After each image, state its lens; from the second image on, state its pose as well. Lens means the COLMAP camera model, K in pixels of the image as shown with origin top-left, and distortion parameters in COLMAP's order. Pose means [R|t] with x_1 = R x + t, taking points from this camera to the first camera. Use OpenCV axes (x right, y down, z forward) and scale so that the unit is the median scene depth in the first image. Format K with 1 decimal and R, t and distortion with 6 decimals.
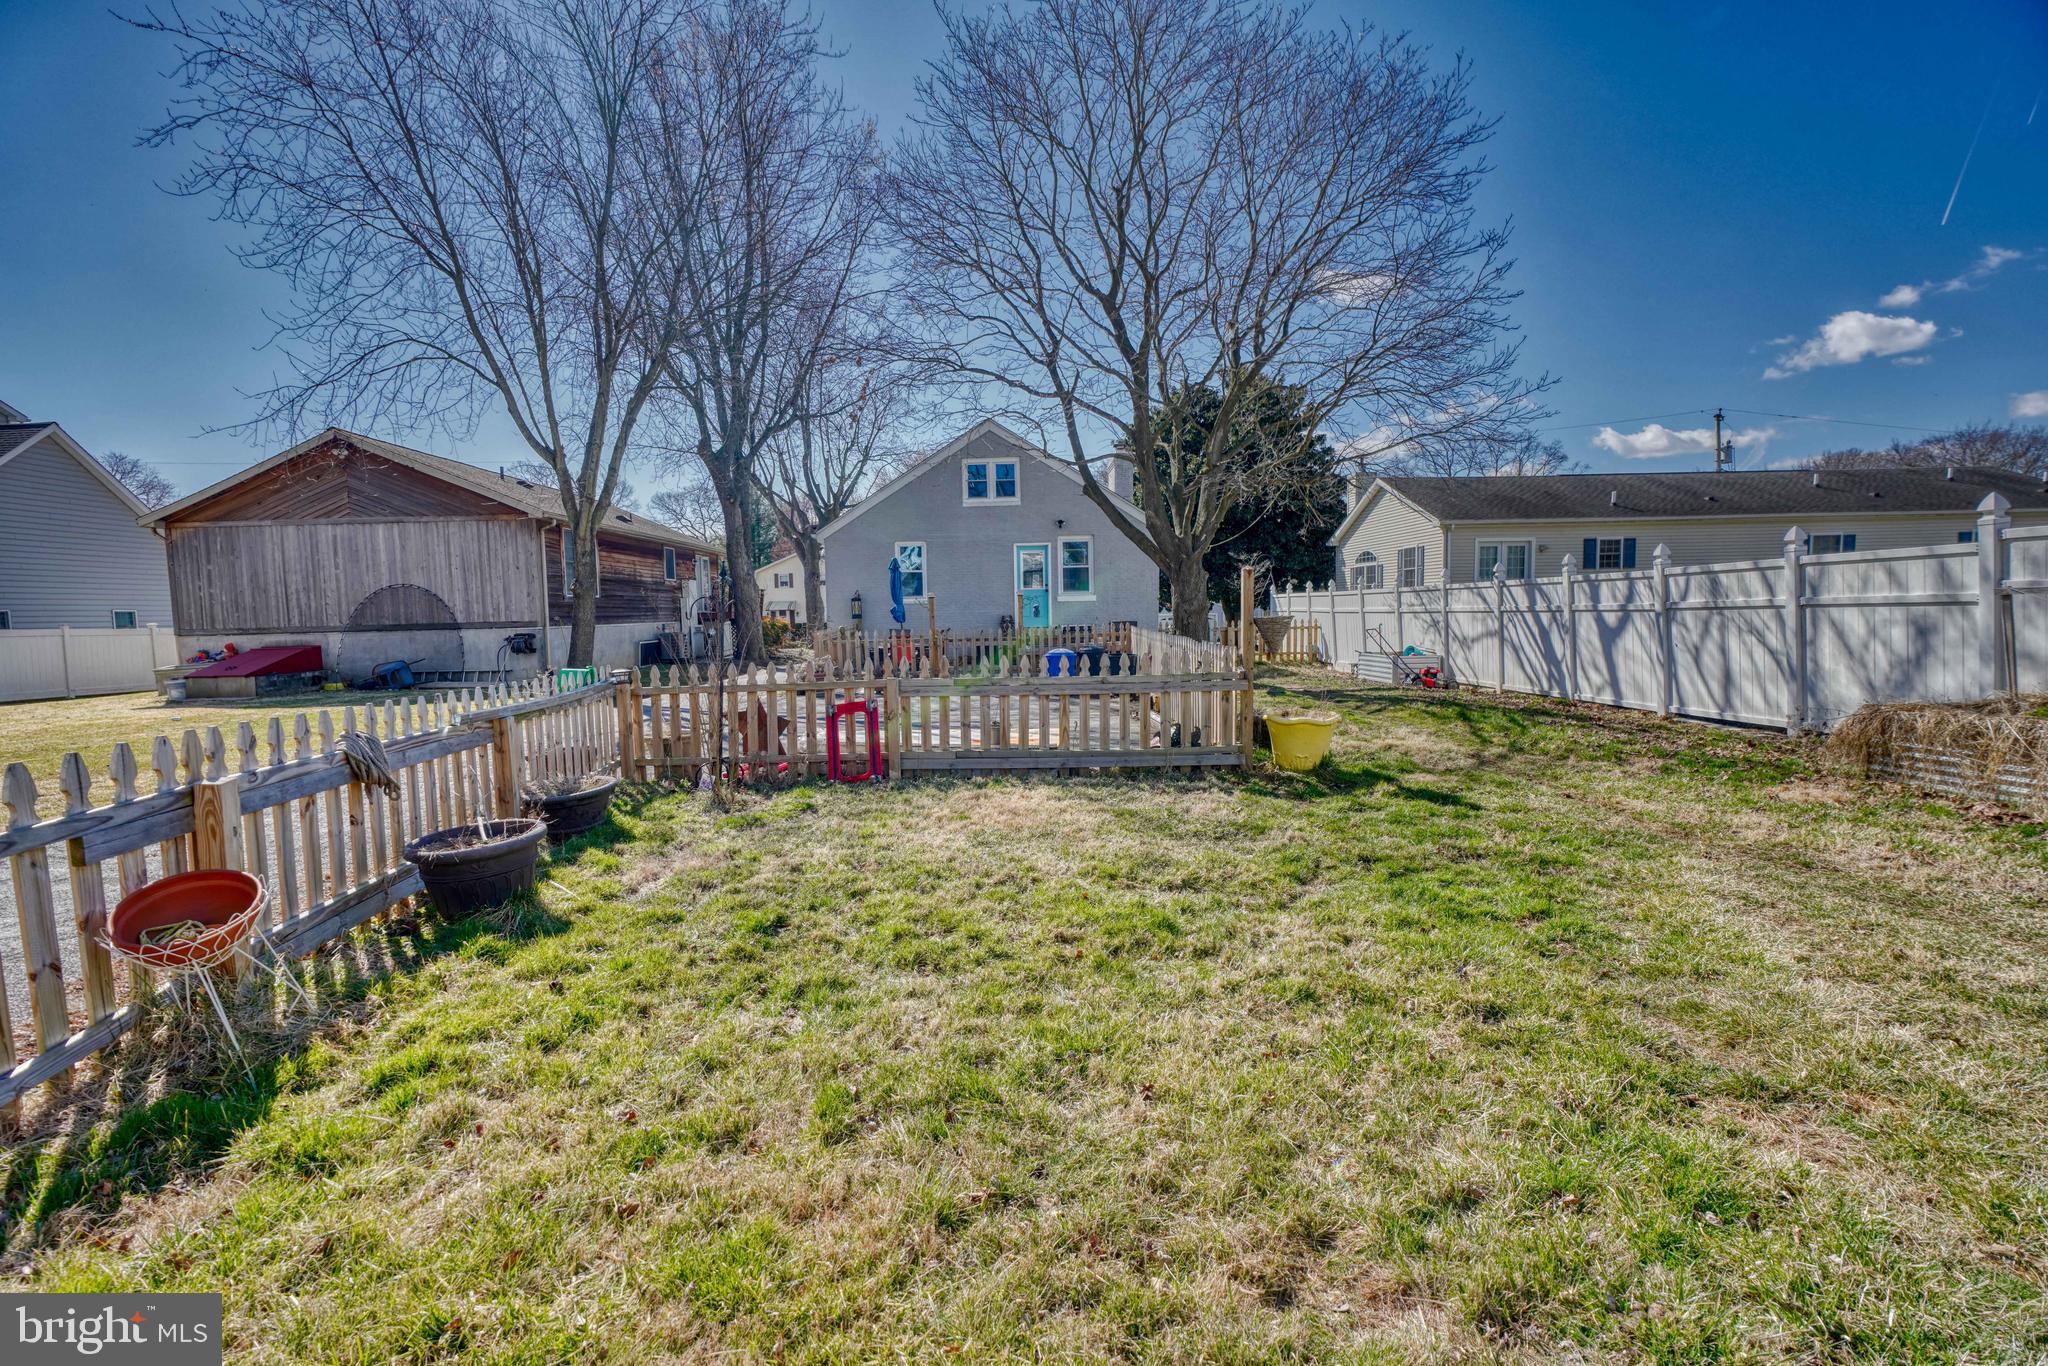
lens RADIAL K [[932.6, 0, 1012.4], [0, 932.6, 686.5], [0, 0, 1]] dist [-0.010245, 0.008753]
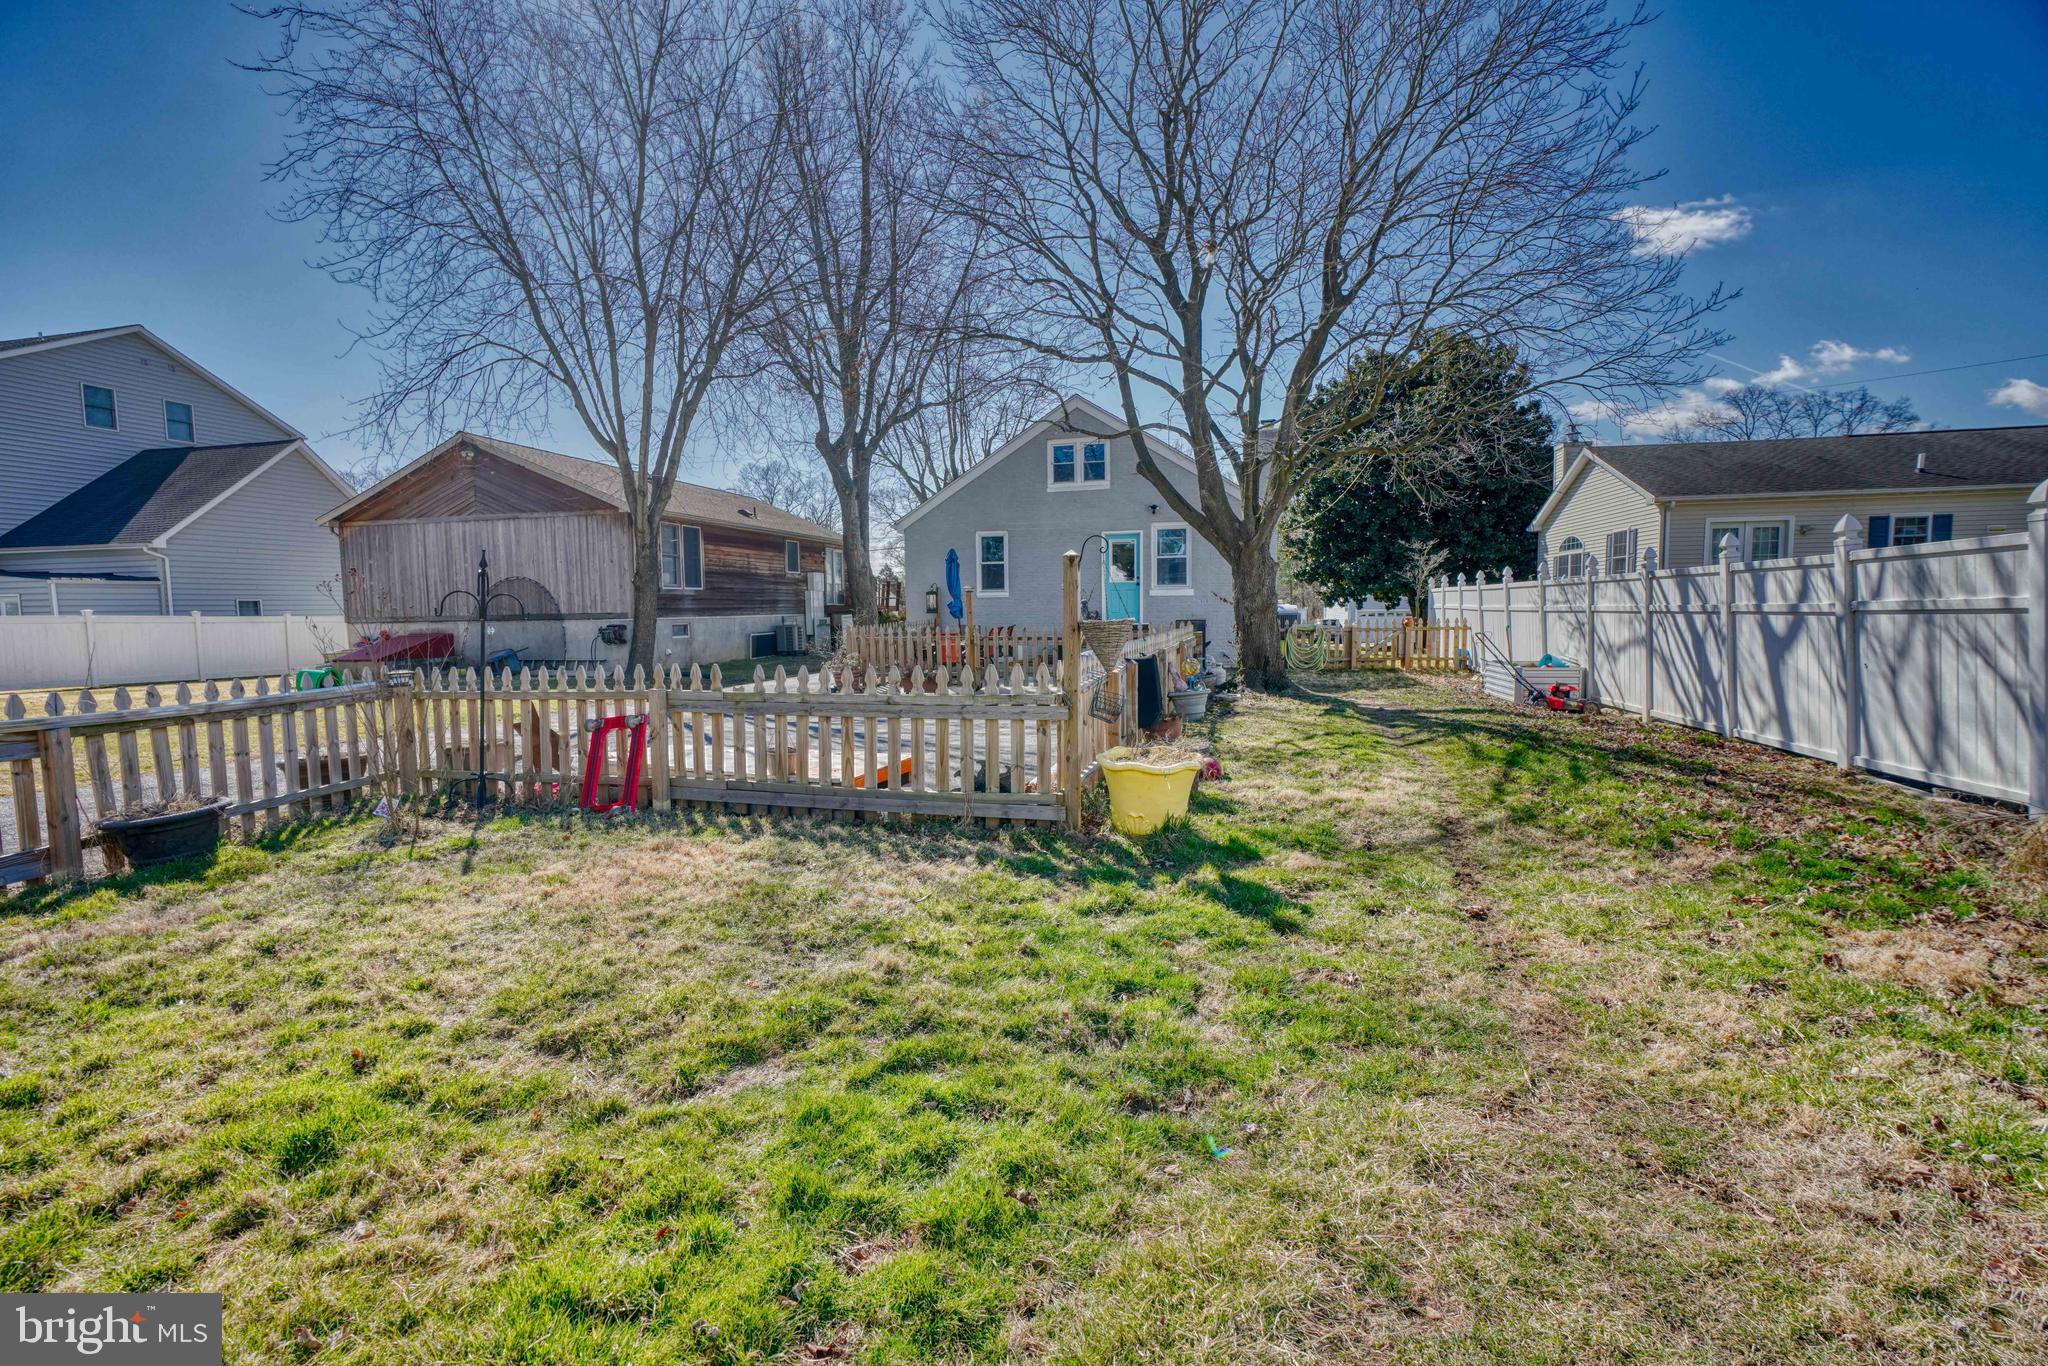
lens RADIAL K [[940.8, 0, 992.8], [0, 940.8, 675.2], [0, 0, 1]] dist [0.000601, 0.000524]
pose [[0.969972, 0.024458, -0.241982, 0.178803], [-0.025719, 0.999667, -0.002054, -0.013505], [0.241852, 0.008216, 0.970278, 0.127189]]
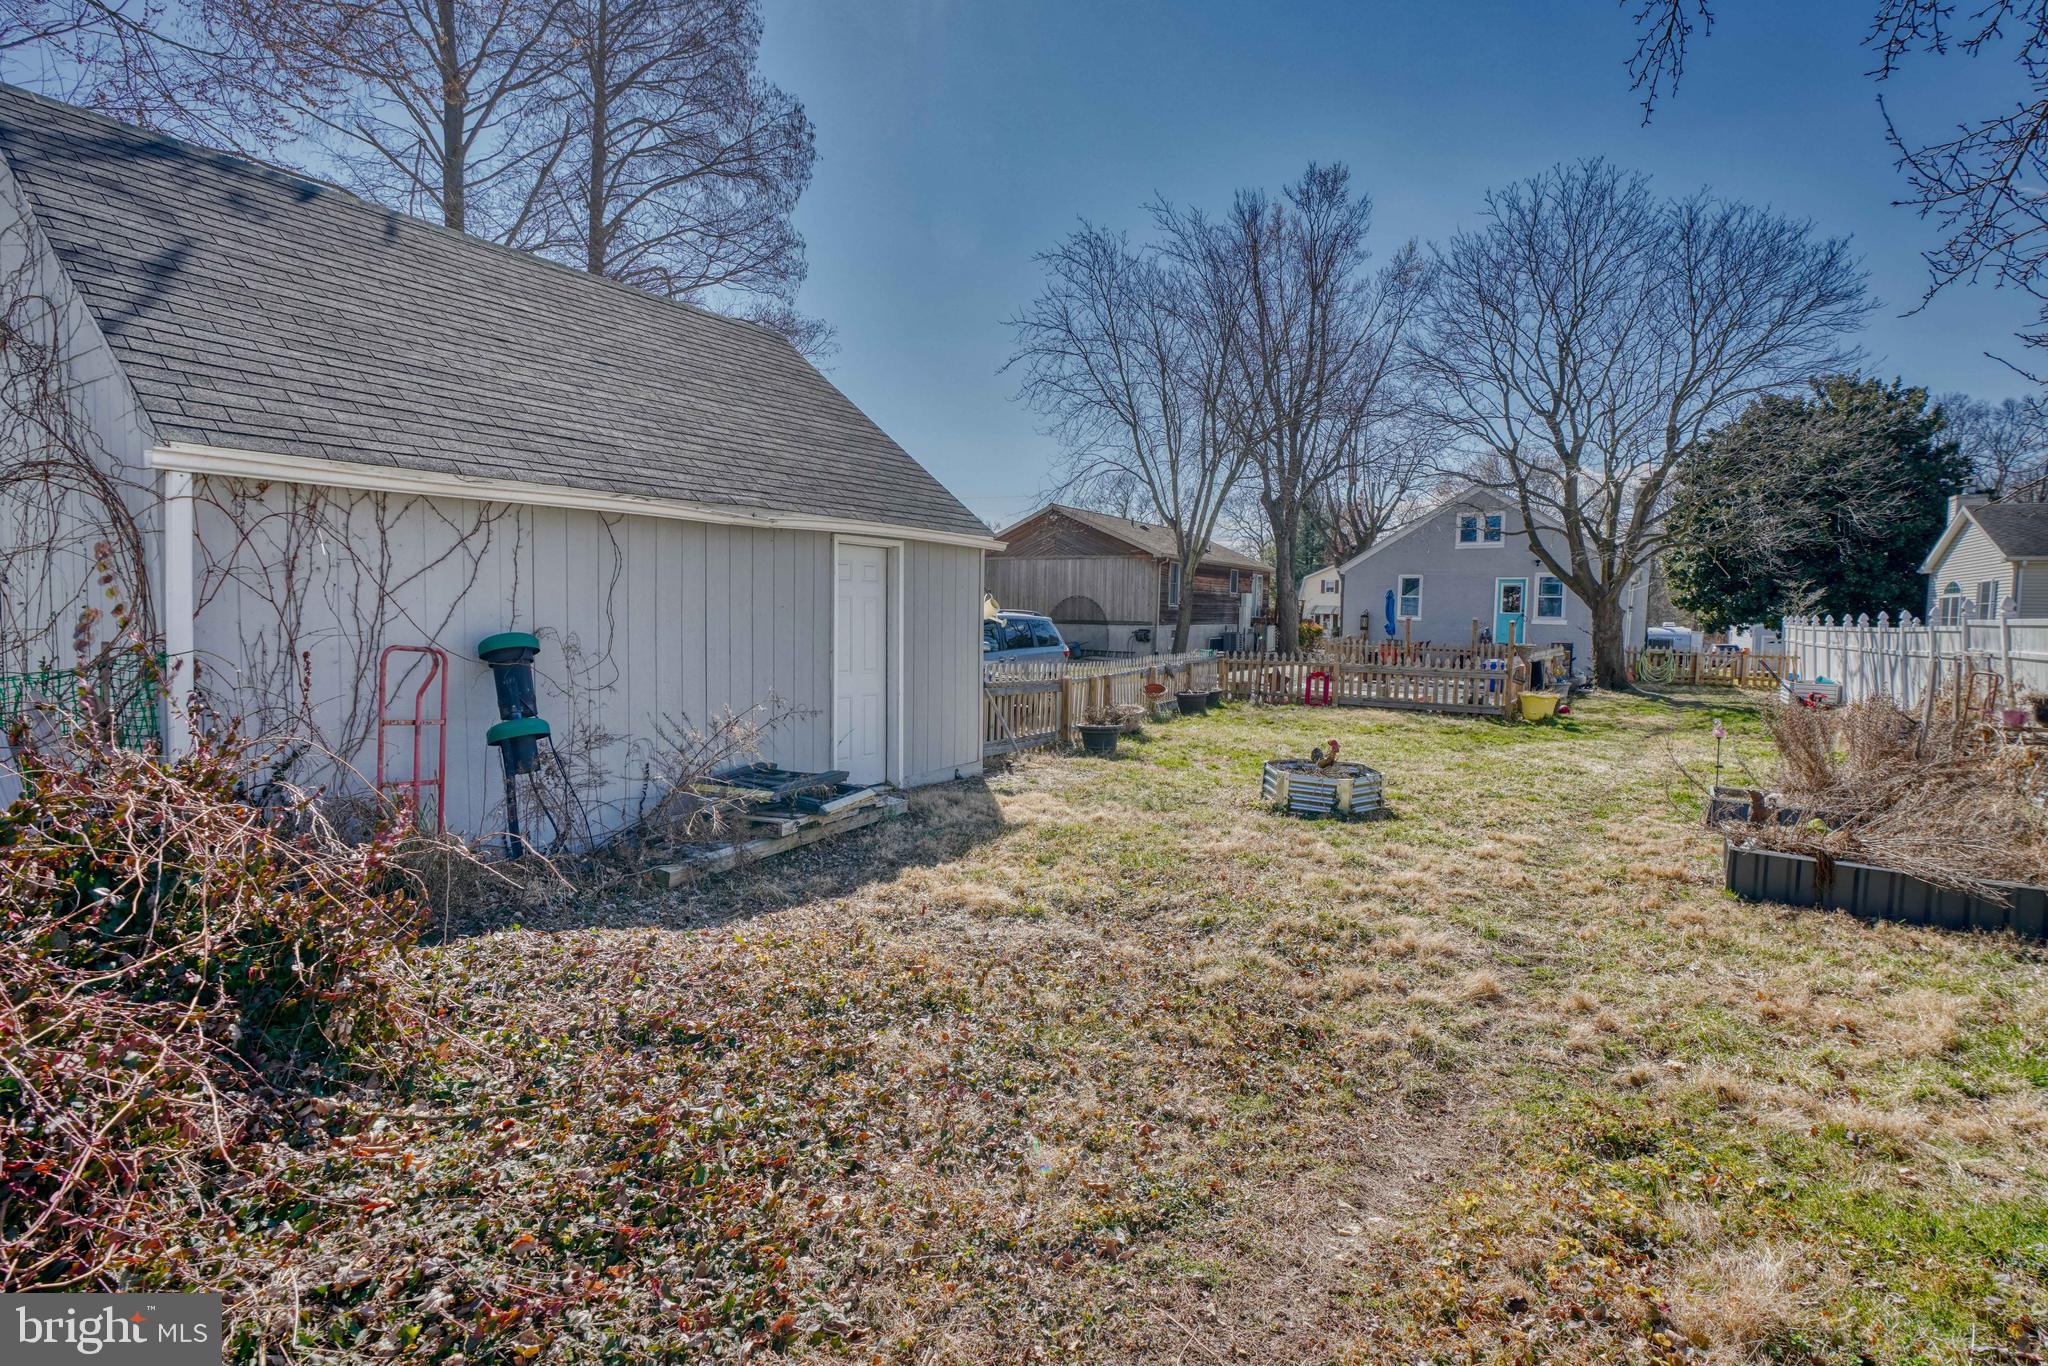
lens RADIAL K [[958.6, 0, 1018.2], [0, 958.6, 666.4], [0, 0, 1]] dist [0.000615, 0.000352]
pose [[0.846437, 0.068837, -0.528020, 0.218186], [-0.080179, 0.996779, 0.001418, 0.028950], [0.526417, 0.041136, 0.849231, -0.675242]]
